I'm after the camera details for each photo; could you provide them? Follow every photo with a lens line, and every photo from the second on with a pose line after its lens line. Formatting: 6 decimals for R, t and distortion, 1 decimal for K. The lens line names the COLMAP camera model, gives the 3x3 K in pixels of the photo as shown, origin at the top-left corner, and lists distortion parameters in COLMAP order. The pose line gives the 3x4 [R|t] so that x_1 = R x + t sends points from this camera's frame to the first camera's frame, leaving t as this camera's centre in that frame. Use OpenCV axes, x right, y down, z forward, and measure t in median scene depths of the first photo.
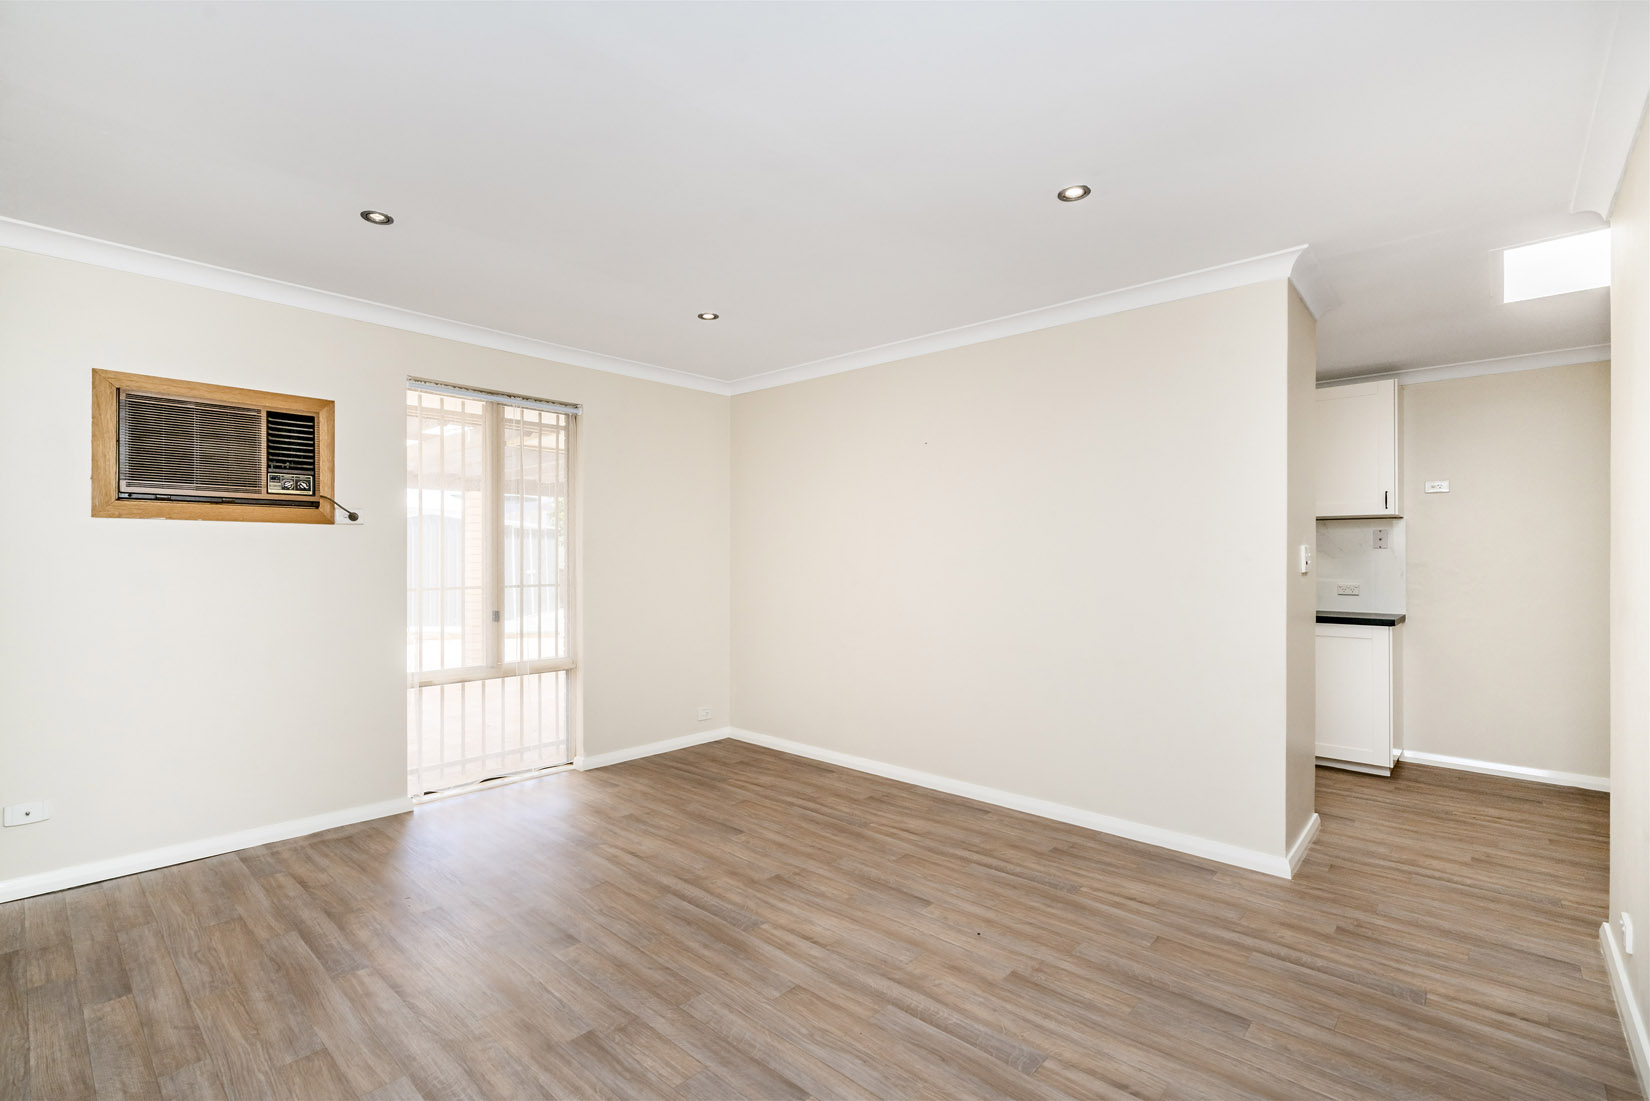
lens RADIAL K [[748.8, 0, 819.6], [0, 748.8, 559.8], [0, 0, 1]] dist [0.001913, 0.001373]
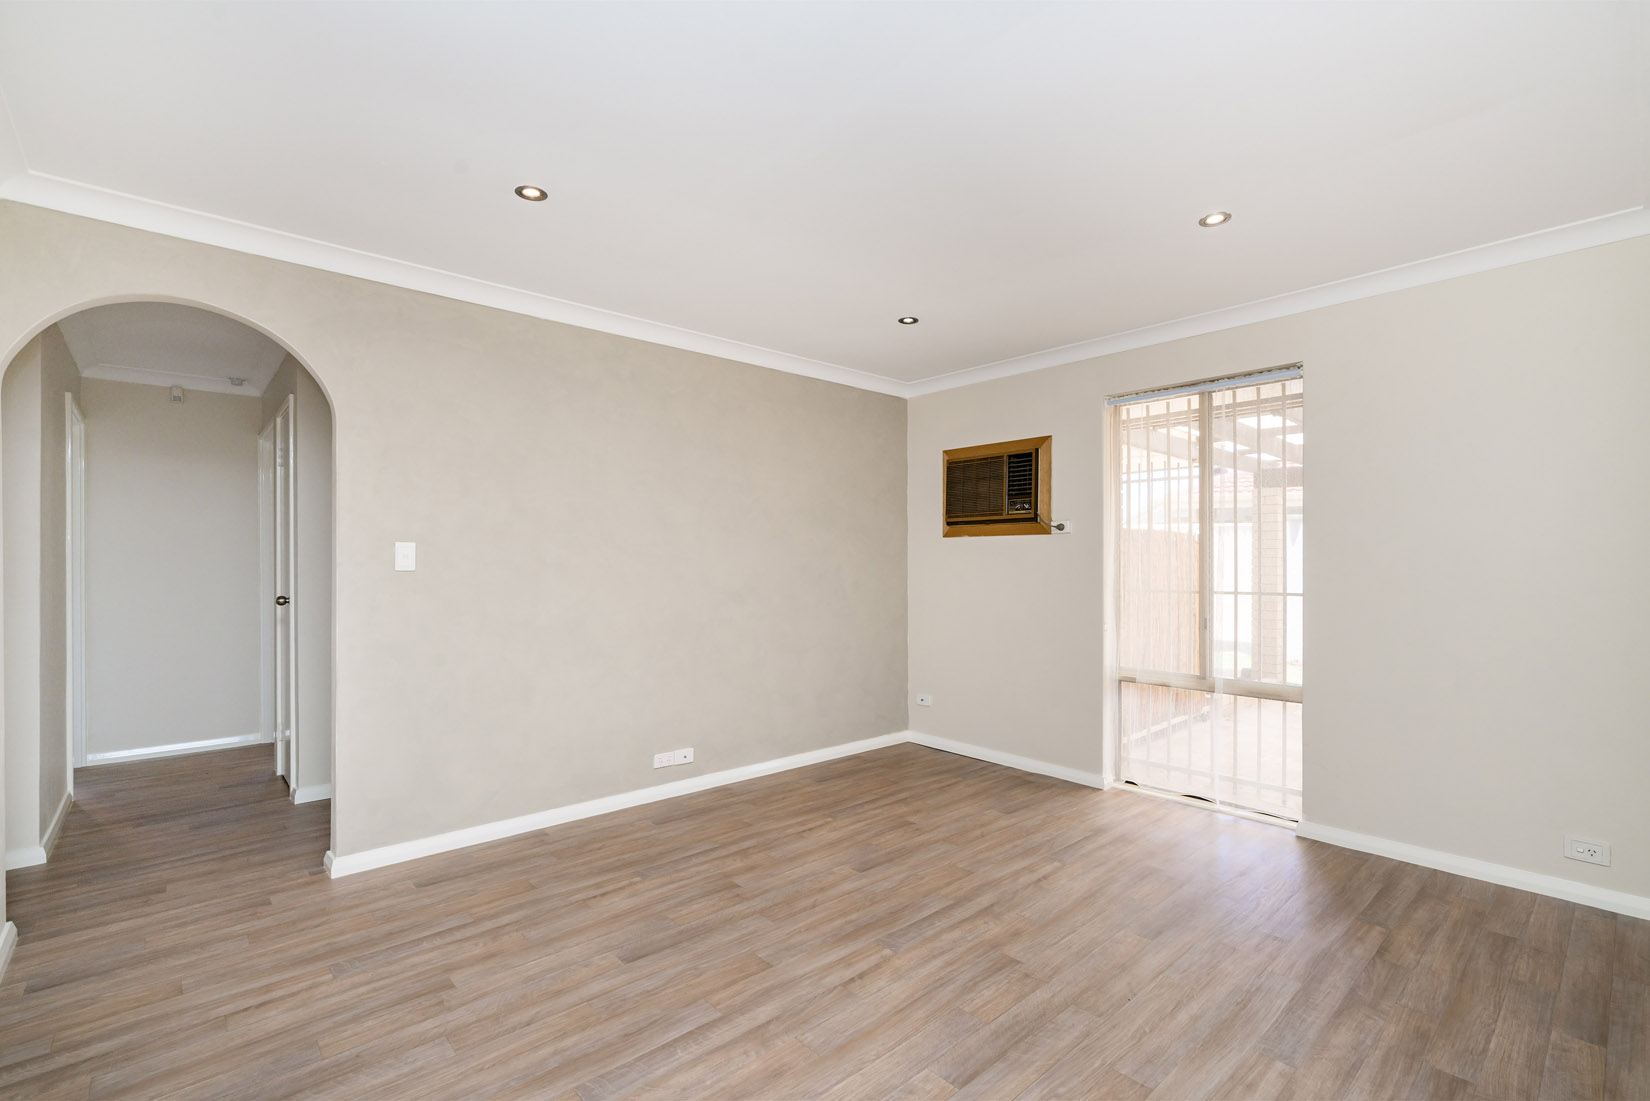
lens RADIAL K [[748.8, 0, 820.1], [0, 748.8, 550.8], [0, 0, 1]] dist [0.001913, 0.001373]
pose [[-0.107528, -0.023850, -0.993916, 0.639542], [-0.008385, 0.999698, -0.023082, 0.013509], [0.994167, 0.005852, -0.107696, 0.750377]]
